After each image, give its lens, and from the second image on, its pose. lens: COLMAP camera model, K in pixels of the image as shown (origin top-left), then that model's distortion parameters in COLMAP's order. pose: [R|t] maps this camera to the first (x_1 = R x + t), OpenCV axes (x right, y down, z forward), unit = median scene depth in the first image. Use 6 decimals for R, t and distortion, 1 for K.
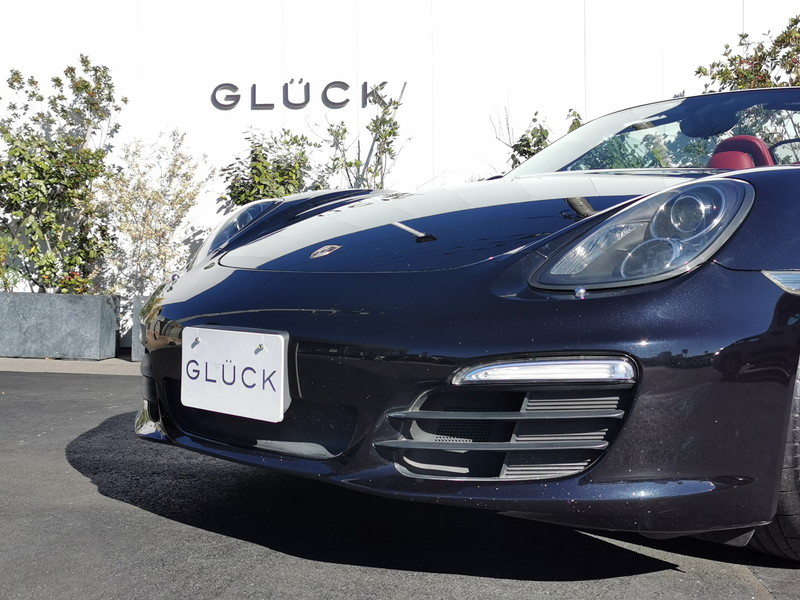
lens RADIAL K [[1037.5, 0, 398.1], [0, 1037.5, 273.8], [0, 0, 1]] dist [0.016681, 0.014087]
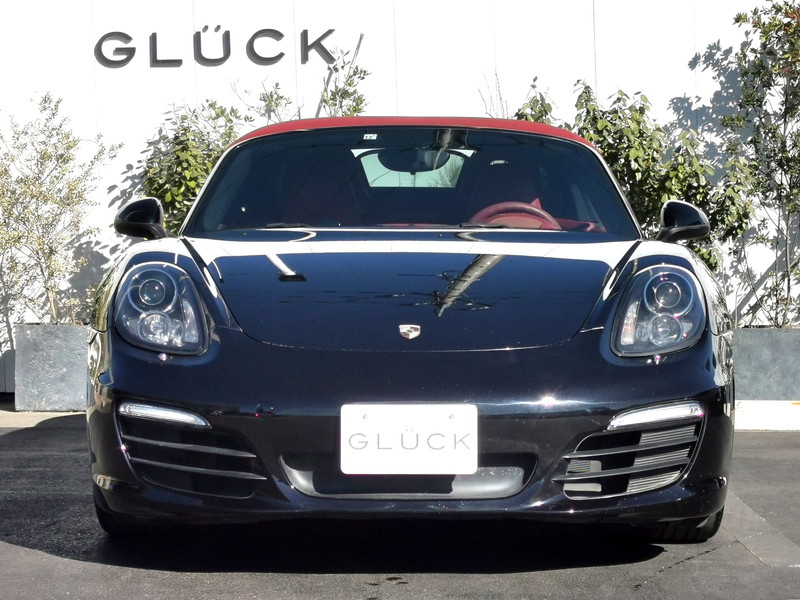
lens RADIAL K [[1970.3, 0, 400.0], [0, 1970.3, 300.0], [0, 0, 1]] dist [0.015257, 6.268885]
pose [[0.992936, -0.035327, 0.113272, -0.134064], [0.029641, 0.998233, 0.051492, -0.060589], [-0.114891, -0.047770, 0.992229, -0.451180]]
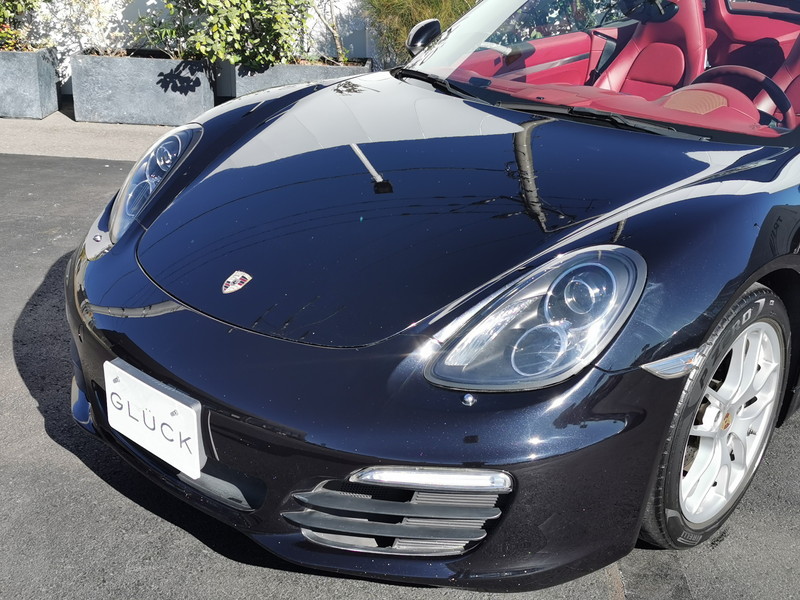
lens RADIAL K [[1020.1, 0, 400.0], [0, 1020.1, 300.0], [0, 0, 1]] dist [0.007864, 0.055275]
pose [[0.999266, -0.007767, 0.037512, 0.015844], [-0.006458, 0.931062, 0.364803, -0.111267], [-0.037759, -0.364778, 0.930329, 0.014327]]
